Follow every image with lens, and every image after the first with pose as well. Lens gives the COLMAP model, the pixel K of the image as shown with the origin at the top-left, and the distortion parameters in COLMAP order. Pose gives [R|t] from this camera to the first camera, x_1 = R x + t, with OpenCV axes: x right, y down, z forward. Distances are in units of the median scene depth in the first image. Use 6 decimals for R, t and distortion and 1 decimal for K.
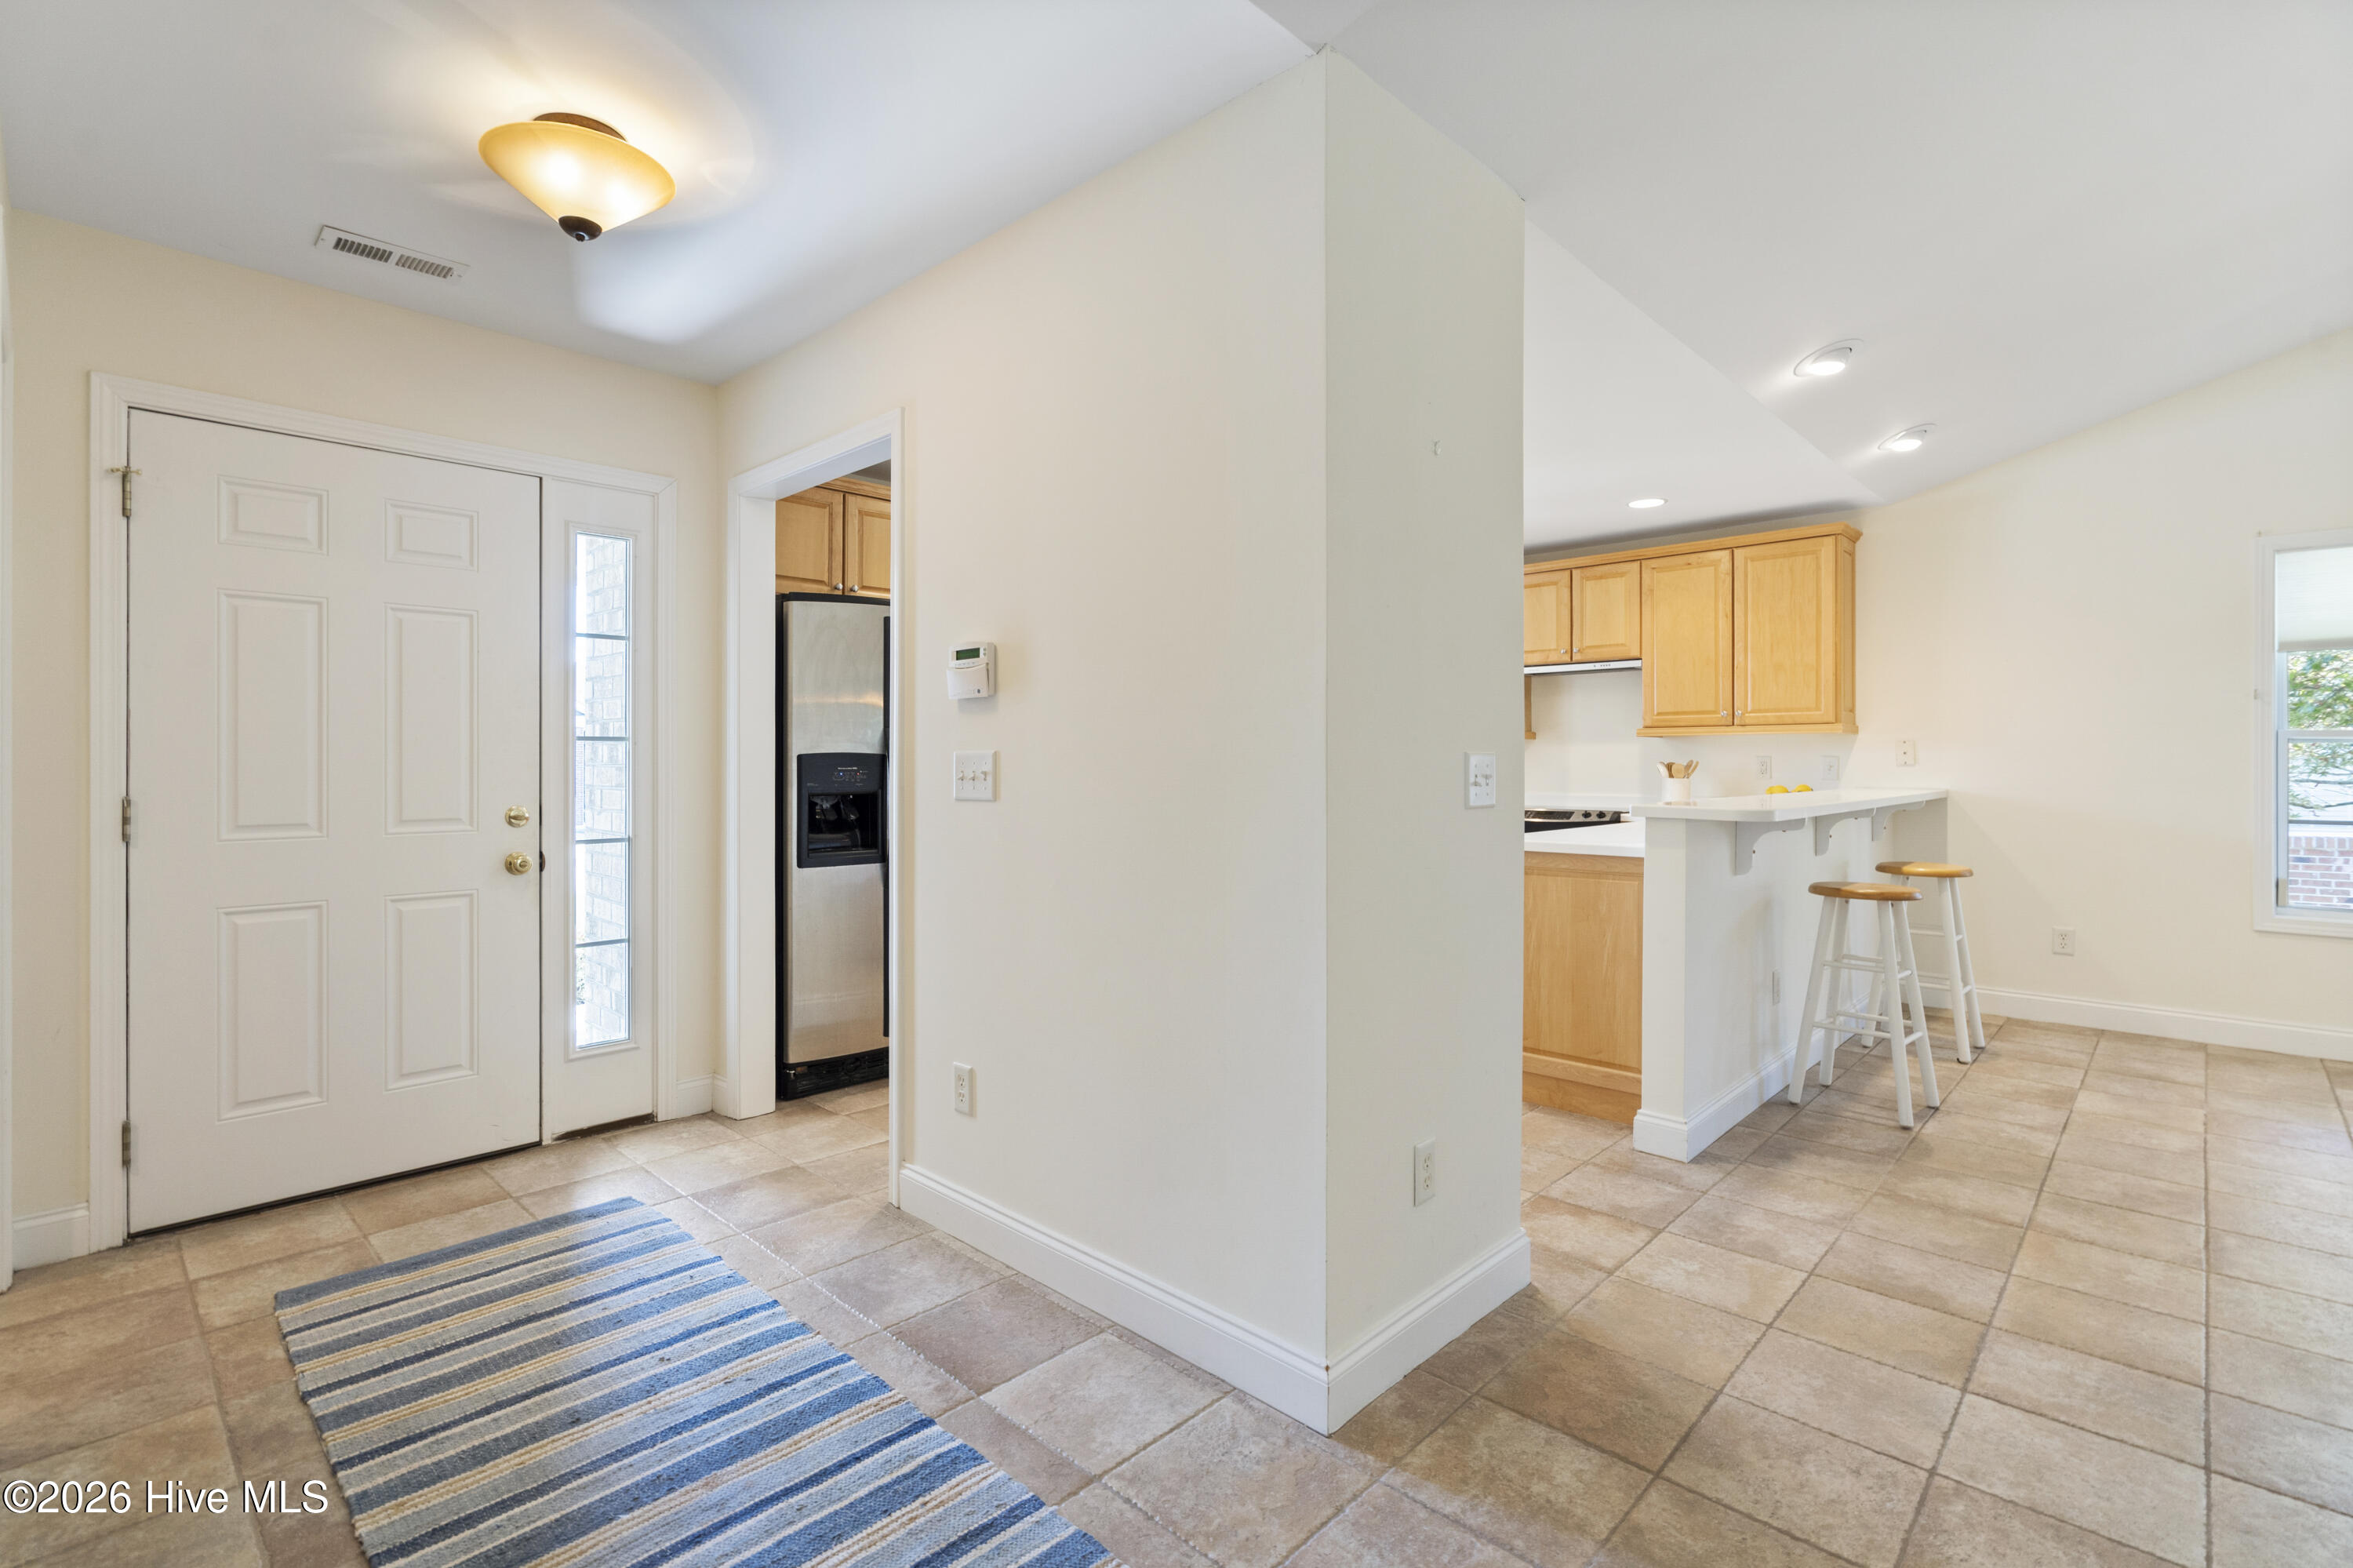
lens RADIAL K [[1068.8, 0, 1179.6], [0, 1068.8, 762.6], [0, 0, 1]] dist [-0.001706, -0.000821]
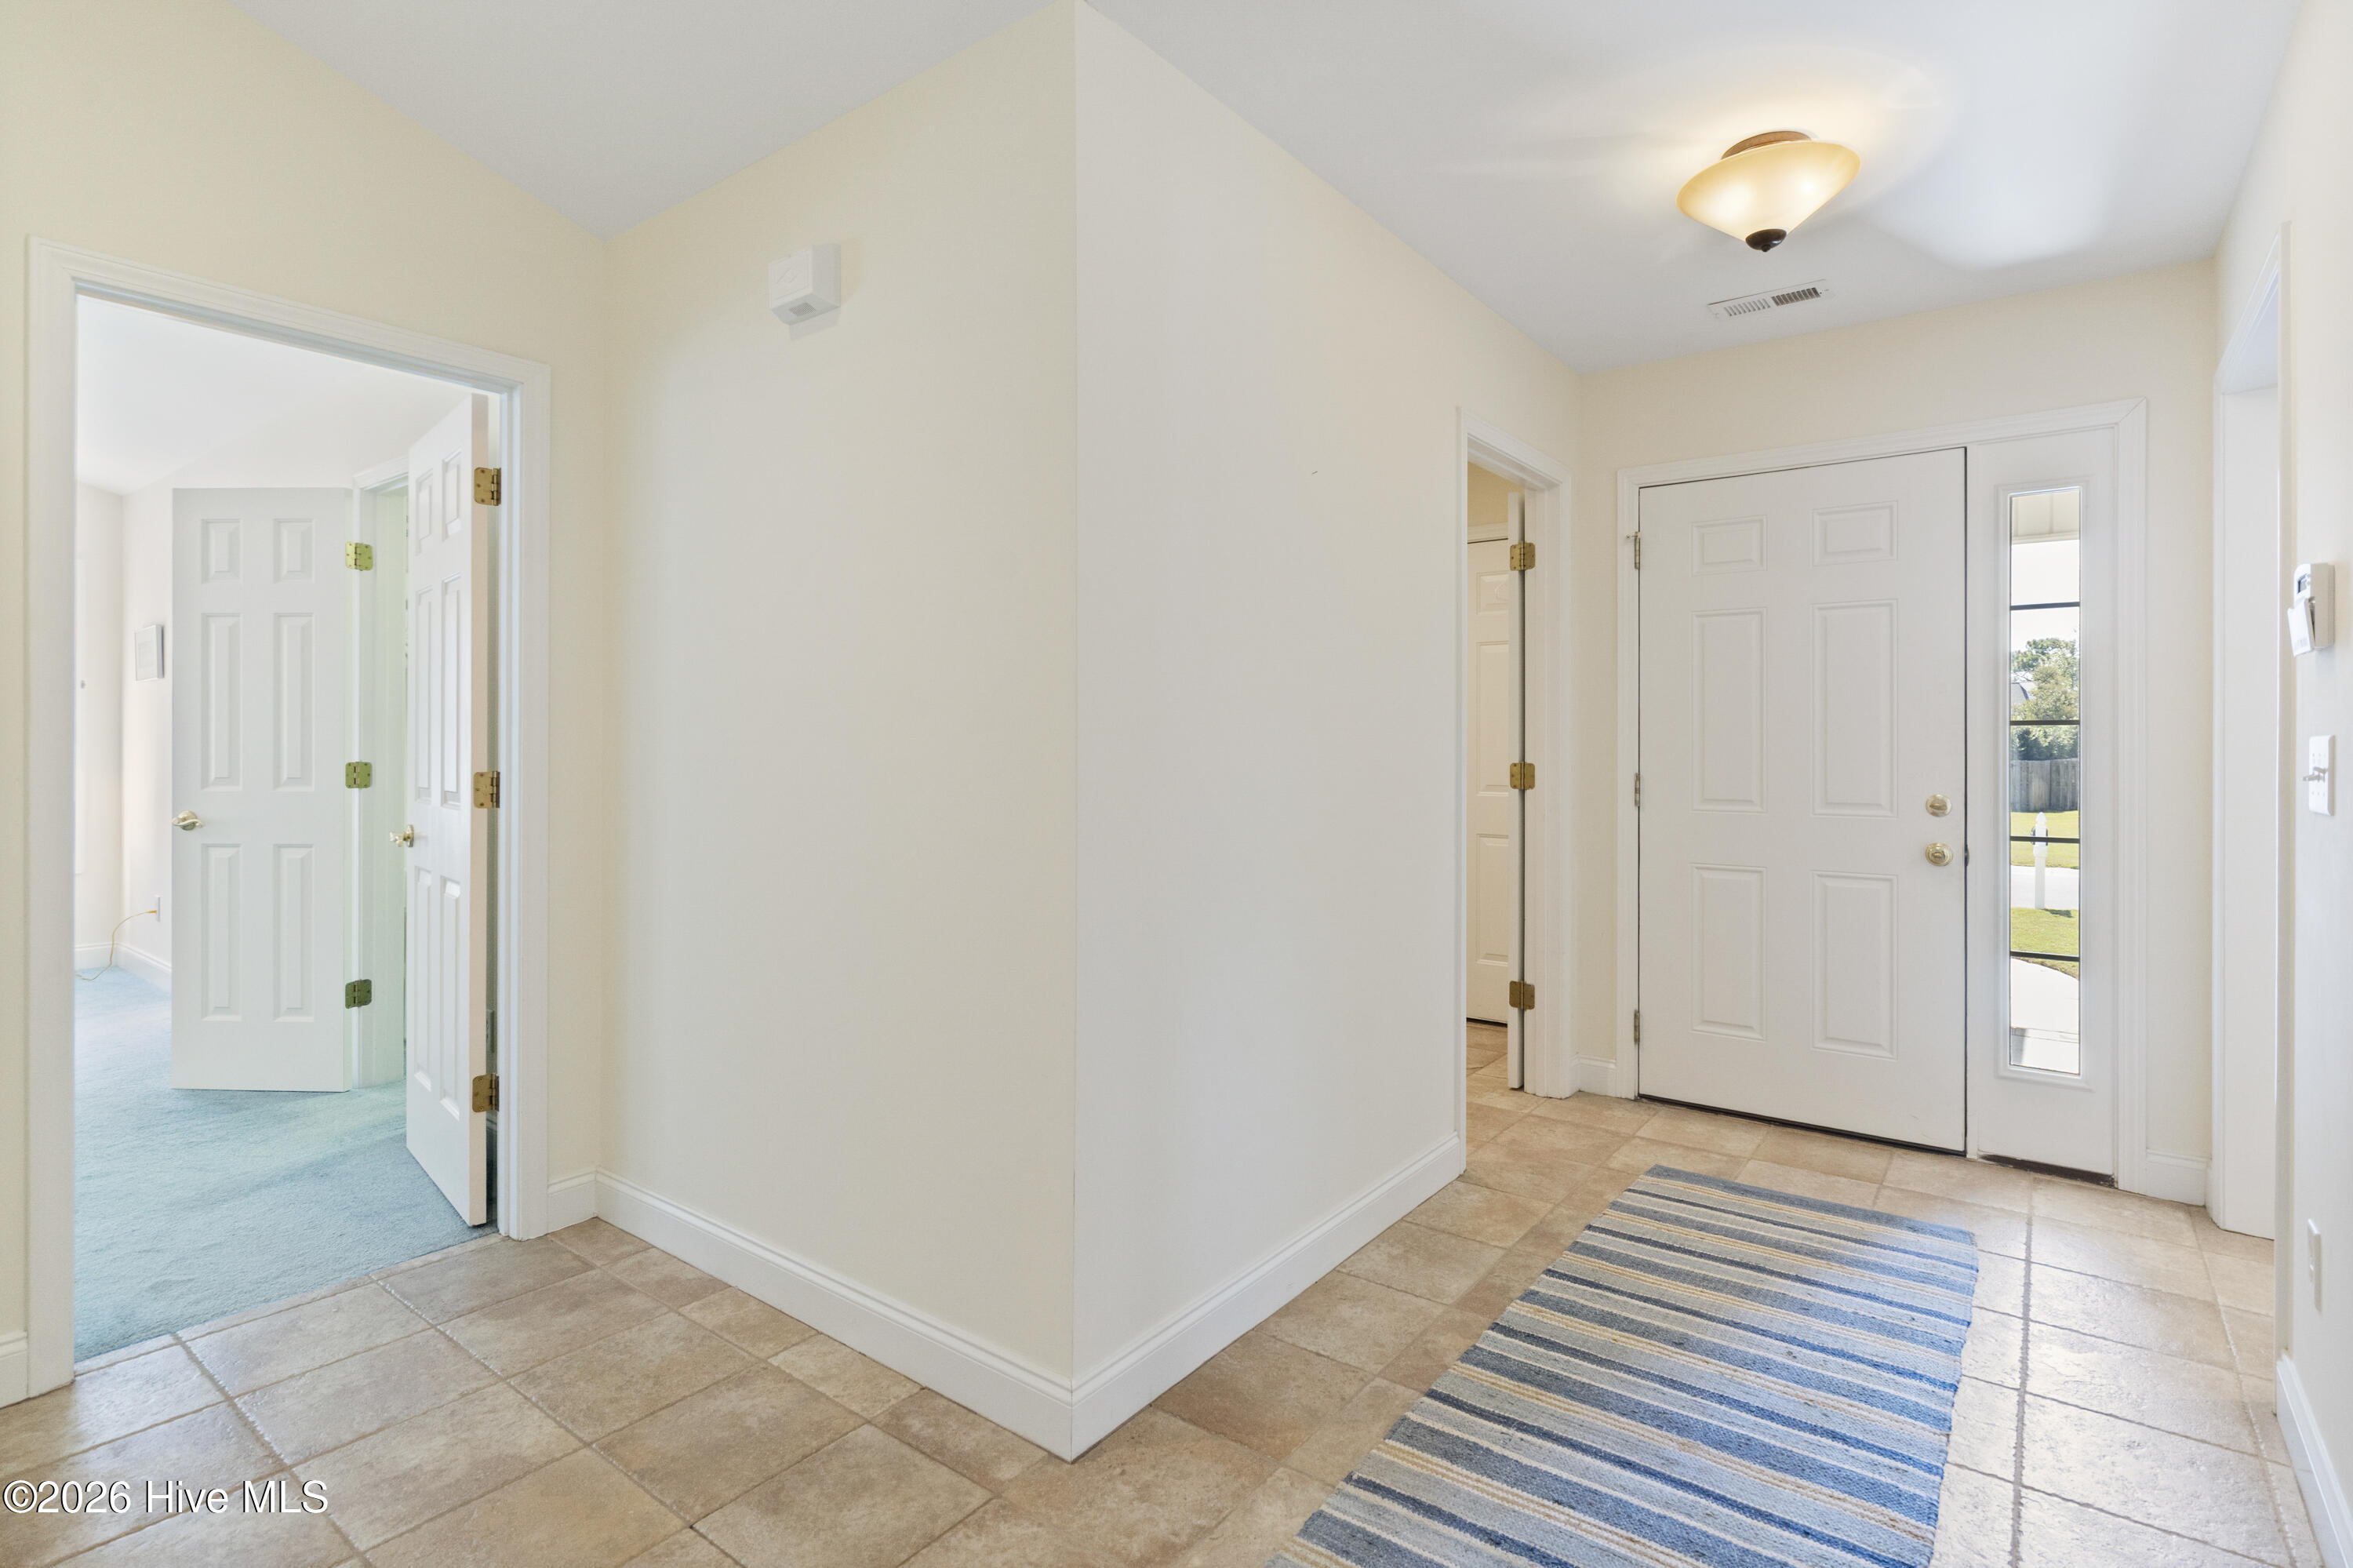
lens RADIAL K [[1127.7, 0, 1183.8], [0, 1127.7, 746.7], [0, 0, 1]] dist [-0.000740, 0.000106]
pose [[0.121070, 0.002482, -0.992641, 0.426277], [-0.002843, 0.999994, 0.002154, -0.003930], [0.992640, 0.002561, 0.121076, 0.276559]]
